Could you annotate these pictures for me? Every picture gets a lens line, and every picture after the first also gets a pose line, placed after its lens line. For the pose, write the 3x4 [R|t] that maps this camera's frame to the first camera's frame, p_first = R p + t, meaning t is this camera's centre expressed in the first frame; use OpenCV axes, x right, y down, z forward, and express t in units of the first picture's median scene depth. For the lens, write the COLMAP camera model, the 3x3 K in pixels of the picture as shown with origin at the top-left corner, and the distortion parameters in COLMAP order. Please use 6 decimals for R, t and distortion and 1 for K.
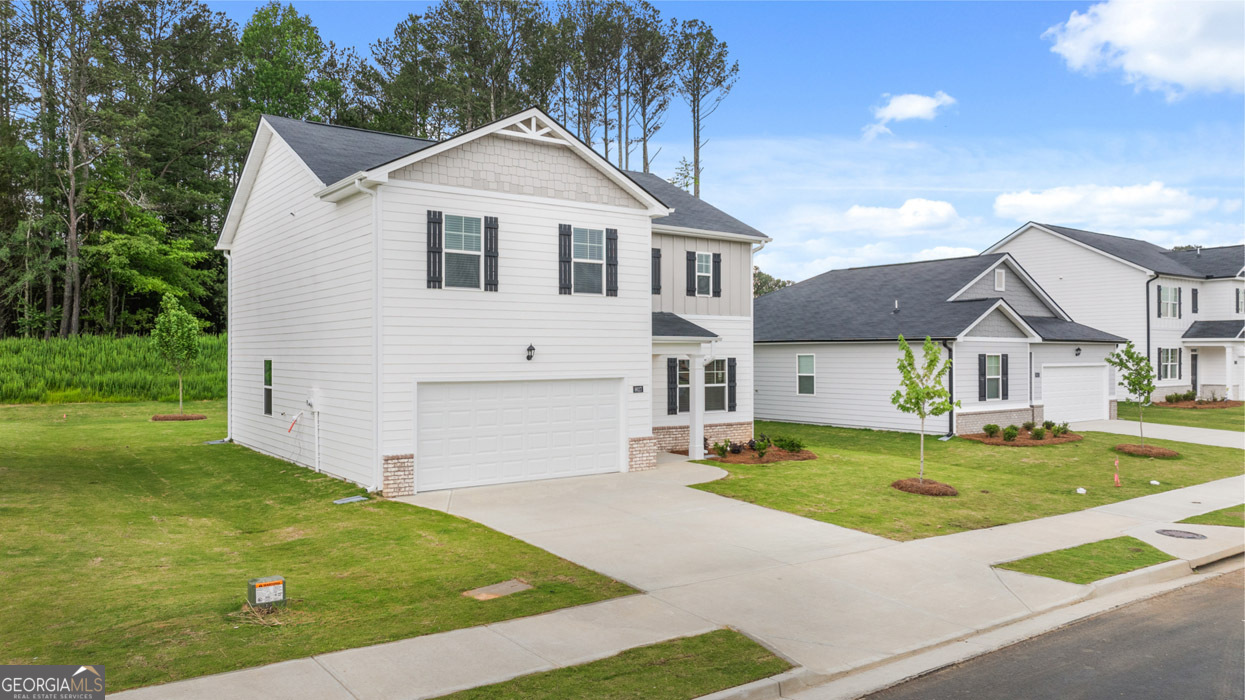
lens RADIAL K [[878.1, 0, 622.5], [0, 878.1, 350.0], [0, 0, 1]] dist [-0.019027, -0.000780]
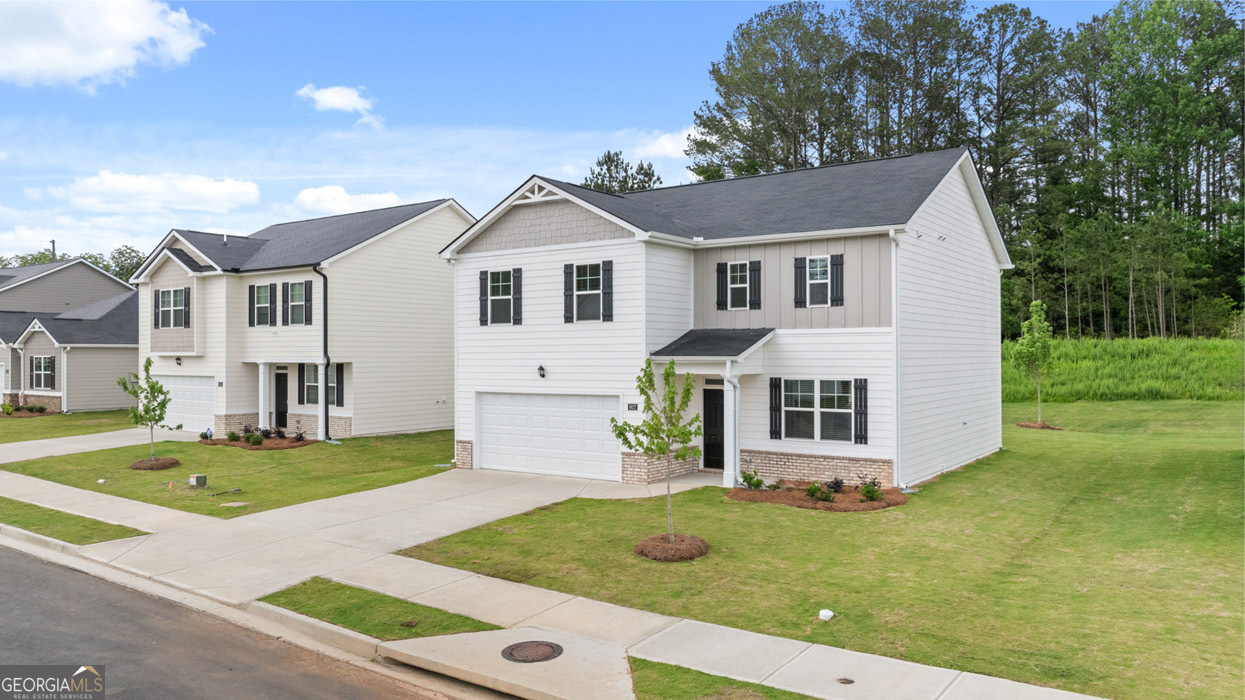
lens RADIAL K [[878.1, 0, 622.5], [0, 878.1, 350.0], [0, 0, 1]] dist [-0.019027, -0.000780]
pose [[0.319375, -0.005970, -0.947610, 1.117394], [0.009055, 0.999954, -0.003248, -0.022923], [0.947585, -0.007543, 0.319414, 0.709212]]
